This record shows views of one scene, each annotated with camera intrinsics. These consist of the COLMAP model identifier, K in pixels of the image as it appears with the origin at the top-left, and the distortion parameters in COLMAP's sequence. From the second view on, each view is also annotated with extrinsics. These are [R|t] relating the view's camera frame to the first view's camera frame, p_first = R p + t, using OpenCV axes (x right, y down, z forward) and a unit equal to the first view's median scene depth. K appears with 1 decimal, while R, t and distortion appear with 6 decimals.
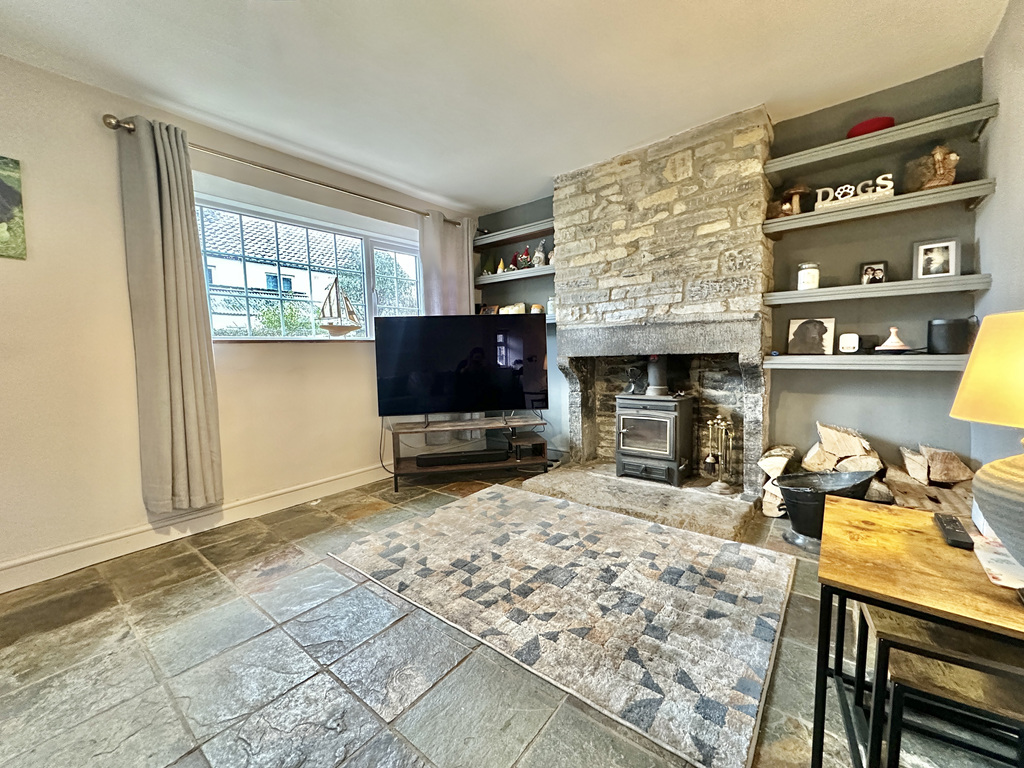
lens RADIAL K [[409.8, 0, 516.4], [0, 409.8, 383.6], [0, 0, 1]] dist [-0.002143, -0.000167]
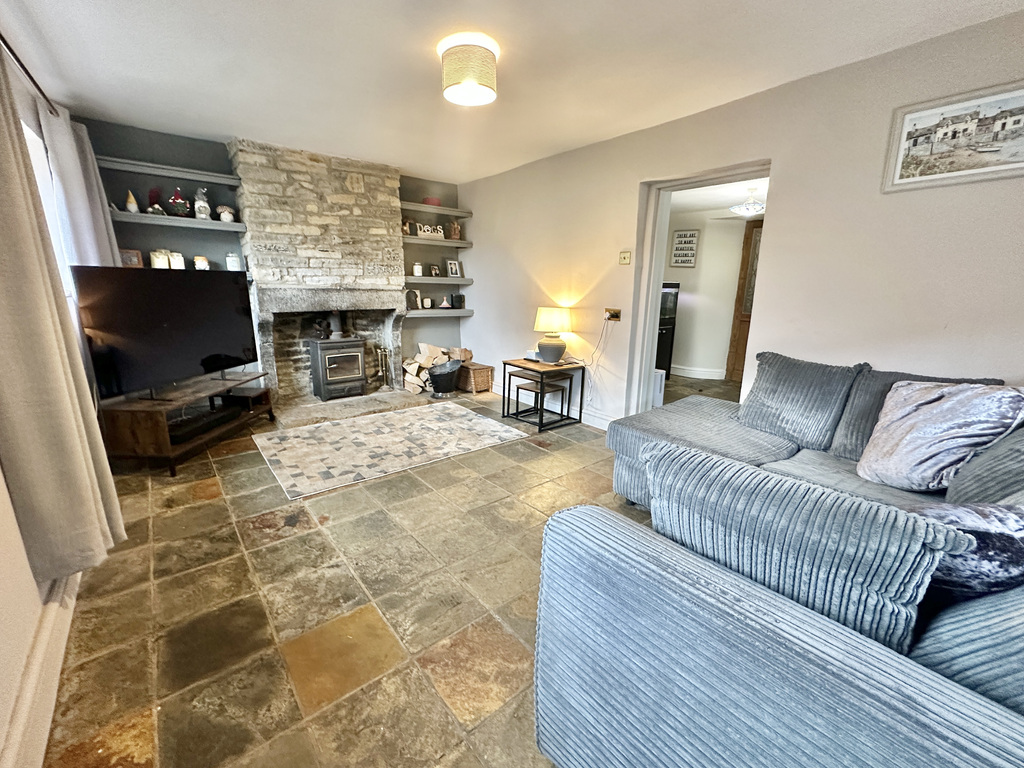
lens RADIAL K [[409.8, 0, 517.9], [0, 409.8, 383.9], [0, 0, 1]] dist [-0.002143, -0.000167]
pose [[0.204866, -0.199230, 0.958299, -1.141327], [0.047182, 0.979937, 0.193642, -0.077306], [-0.977652, 0.005543, 0.210156, 0.119292]]
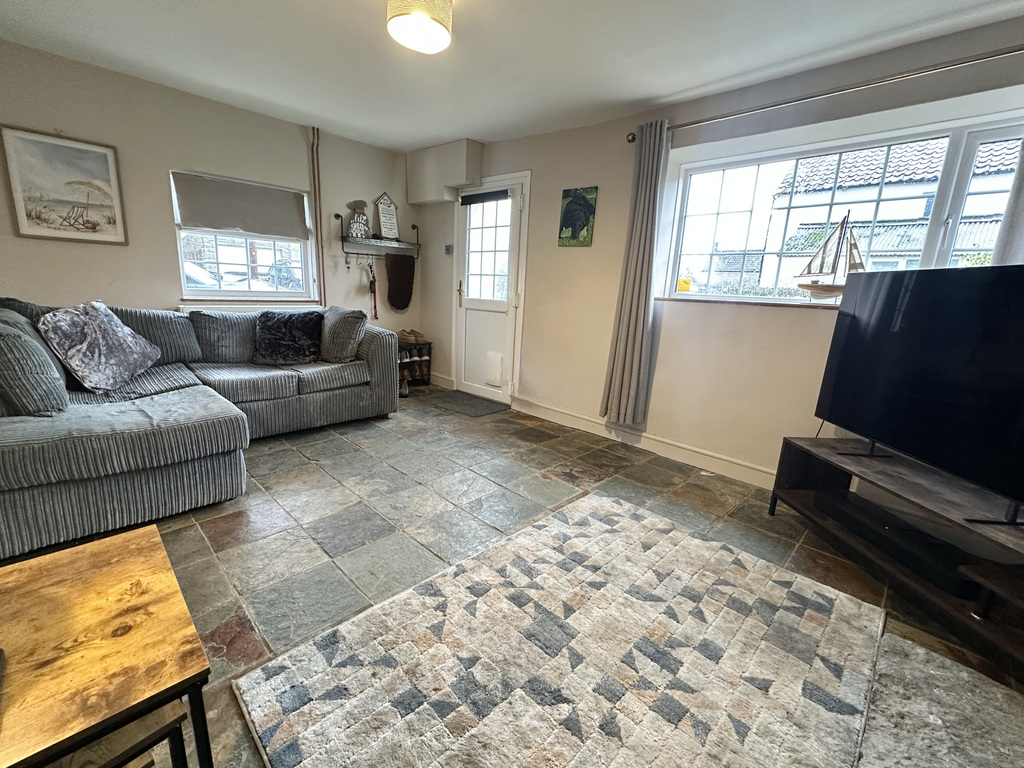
lens RADIAL K [[448.4, 0, 513.5], [0, 448.4, 384.8], [0, 0, 1]] dist [-0.005192, -0.000071]
pose [[-0.123966, 0.232481, -0.964668, 0.597762], [-0.122601, 0.961130, 0.247383, -0.127894], [0.984683, 0.148937, -0.090645, 0.703242]]
